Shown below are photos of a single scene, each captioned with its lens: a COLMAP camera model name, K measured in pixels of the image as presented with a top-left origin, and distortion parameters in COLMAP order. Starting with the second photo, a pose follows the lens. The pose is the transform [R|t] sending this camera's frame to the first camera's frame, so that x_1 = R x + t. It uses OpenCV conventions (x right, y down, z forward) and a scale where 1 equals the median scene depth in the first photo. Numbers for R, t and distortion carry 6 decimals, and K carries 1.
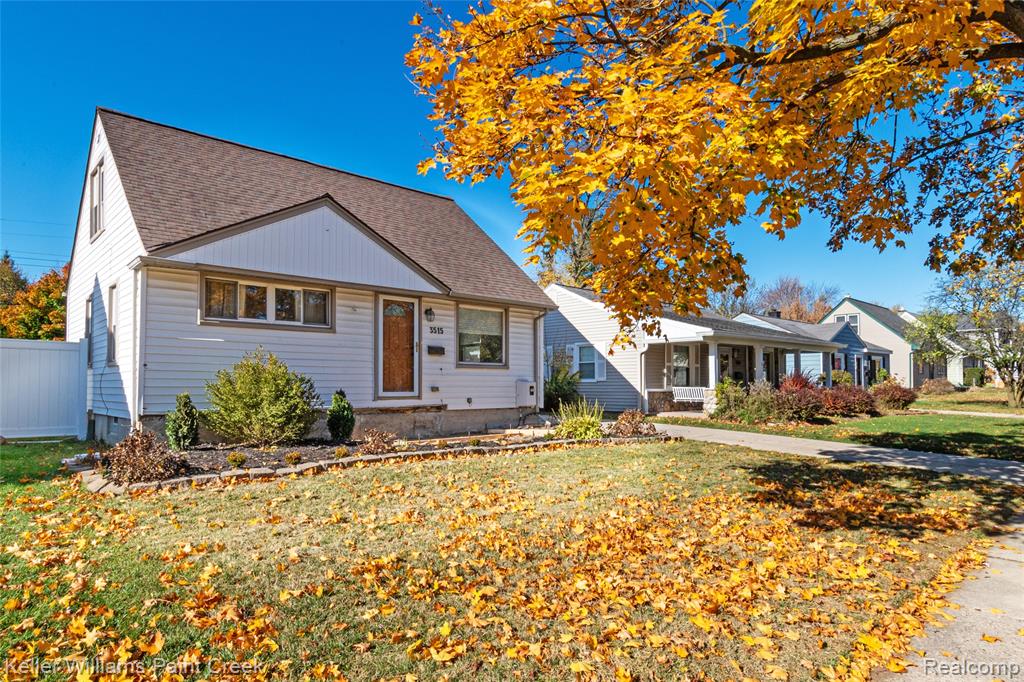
lens RADIAL K [[600.0, 0, 512.9], [0, 600.0, 347.4], [0, 0, 1]] dist [-0.002279, 0.000005]
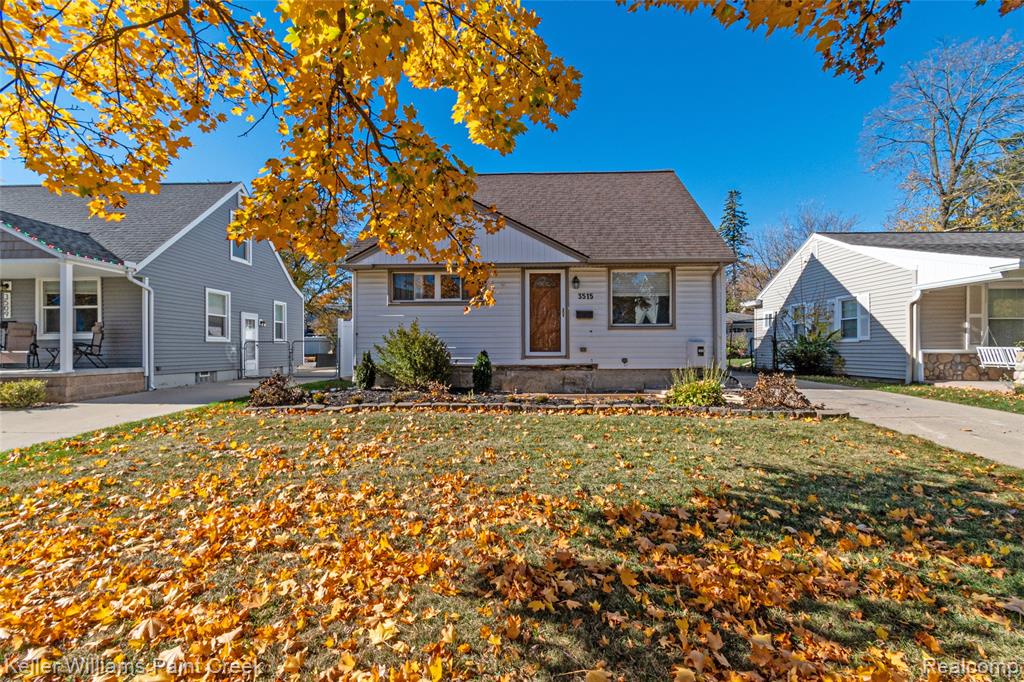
lens RADIAL K [[455.2, 0, 512.3], [0, 455.2, 343.1], [0, 0, 1]] dist [0.003528, 0.000127]
pose [[0.715304, -0.011884, -0.698712, 0.362624], [0.048124, 0.998319, 0.032287, 0.024298], [0.697154, -0.056720, 0.714674, 0.312592]]
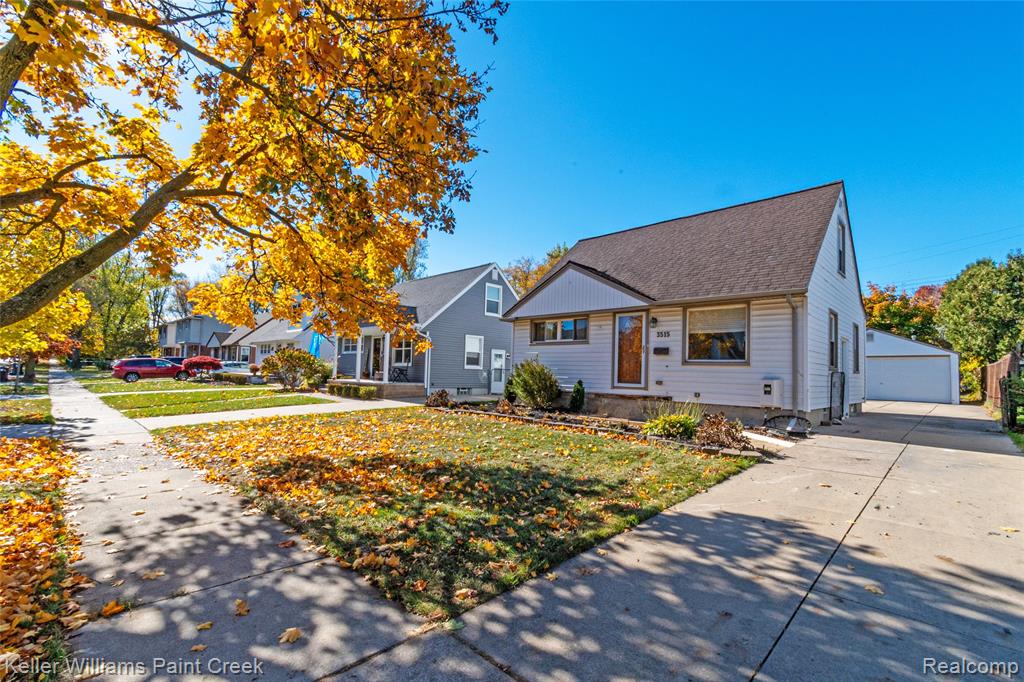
lens RADIAL K [[455.2, 0, 514.9], [0, 455.2, 344.4], [0, 0, 1]] dist [0.003528, 0.000127]
pose [[0.052553, -0.061780, -0.996705, 0.784099], [0.032225, 0.997670, -0.060141, 0.037961], [0.998098, -0.028958, 0.054421, 0.661292]]
